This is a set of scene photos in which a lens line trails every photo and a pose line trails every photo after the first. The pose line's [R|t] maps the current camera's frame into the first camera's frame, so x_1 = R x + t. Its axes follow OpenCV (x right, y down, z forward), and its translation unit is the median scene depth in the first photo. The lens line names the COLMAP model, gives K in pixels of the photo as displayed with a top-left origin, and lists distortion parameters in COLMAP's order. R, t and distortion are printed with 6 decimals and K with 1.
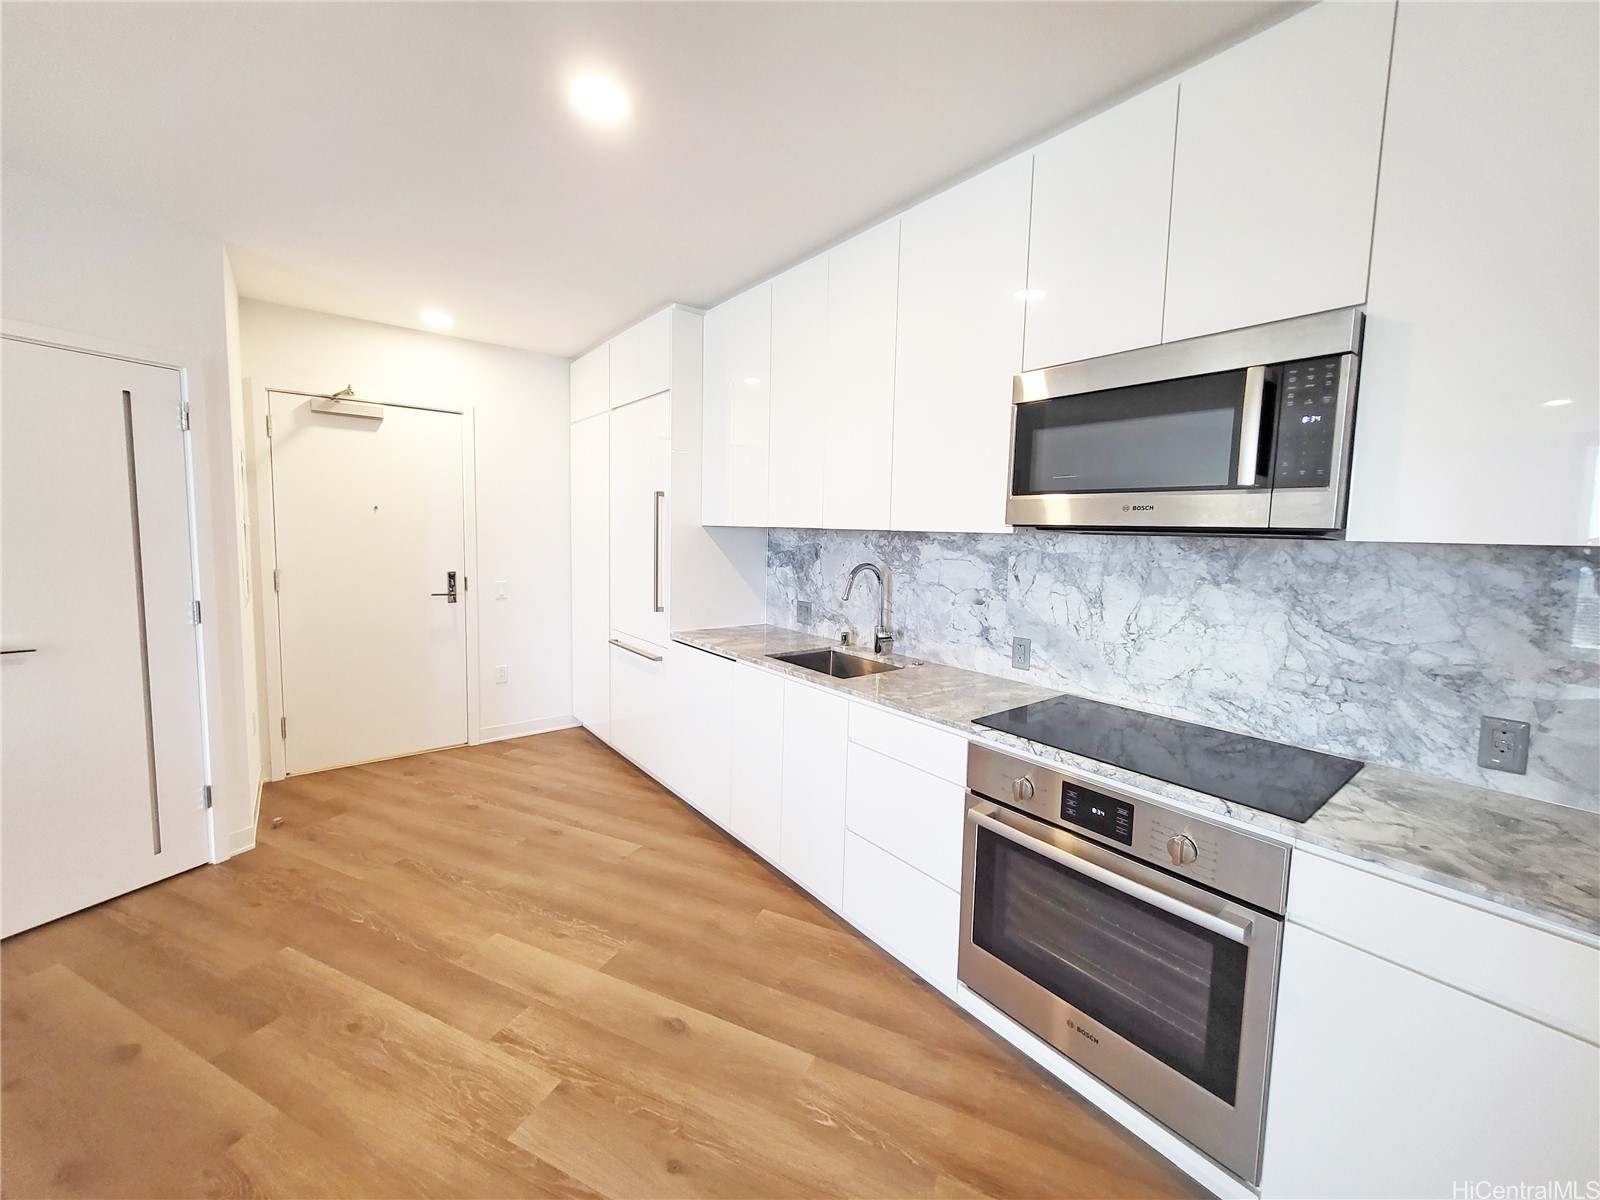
lens RADIAL K [[628.4, 0, 812.1], [0, 628.4, 592.8], [0, 0, 1]] dist [0.000361, -0.000837]
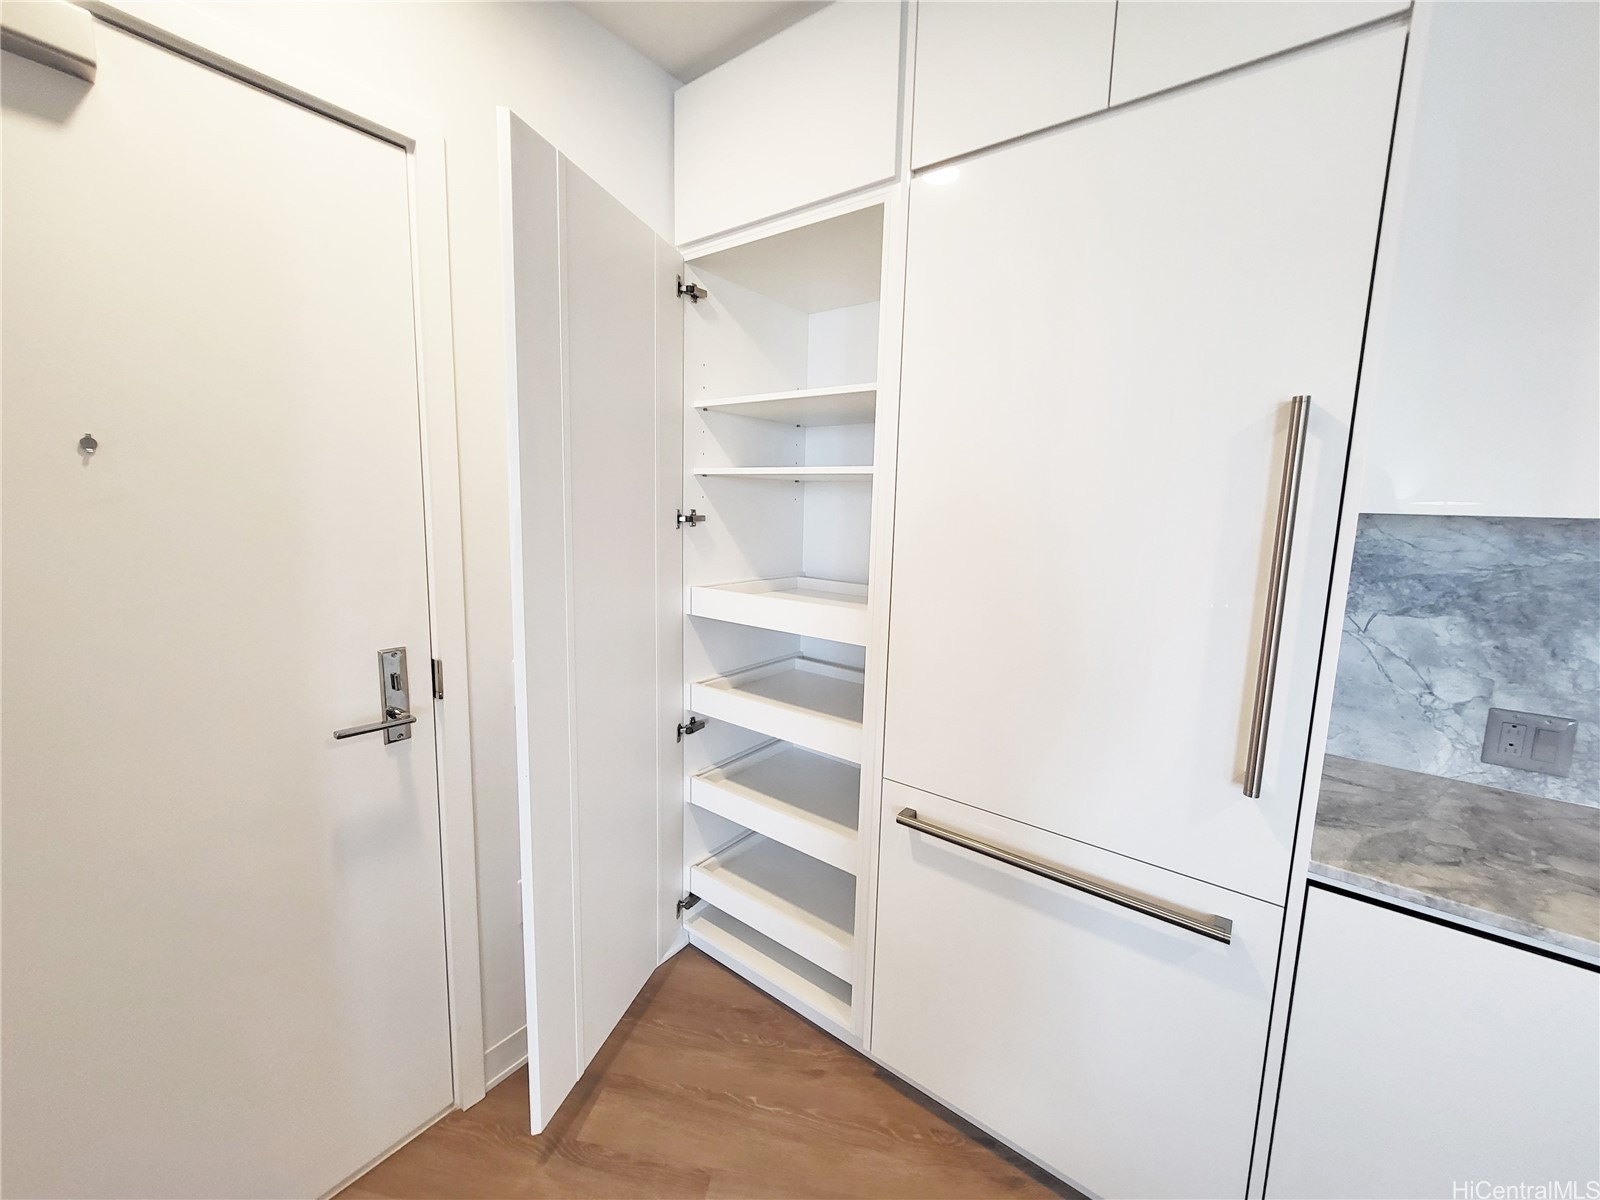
lens RADIAL K [[628.4, 0, 806.6], [0, 628.4, 583.9], [0, 0, 1]] dist [0.000361, -0.000837]
pose [[0.969538, -0.037138, 0.242109, -0.678142], [0.026076, 0.998471, 0.048738, -0.121128], [-0.243549, -0.040940, 0.969024, 0.968425]]
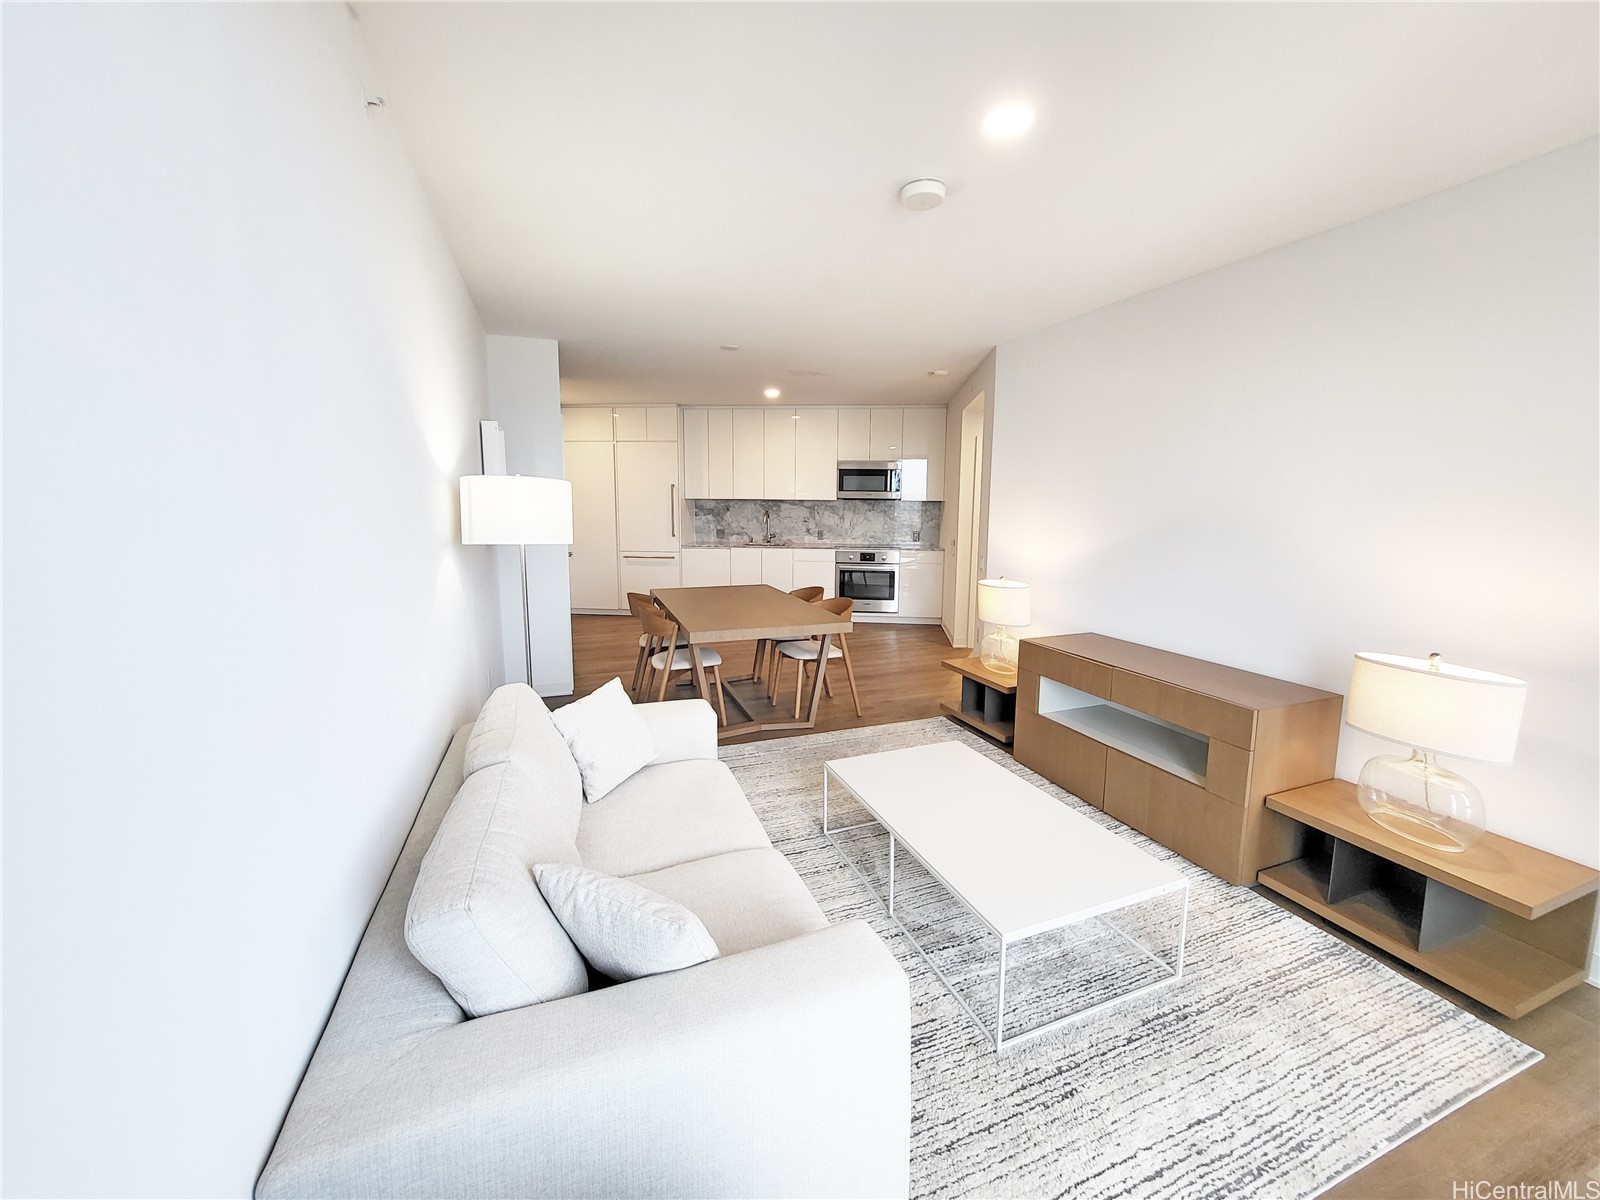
lens RADIAL K [[628.4, 0, 799.3], [0, 628.4, 592.5], [0, 0, 1]] dist [0.000361, -0.000837]
pose [[0.714757, -0.123871, 0.688315, -1.964399], [0.079558, 0.992202, 0.095946, 0.063574], [-0.694833, -0.013818, 0.719038, -1.269982]]
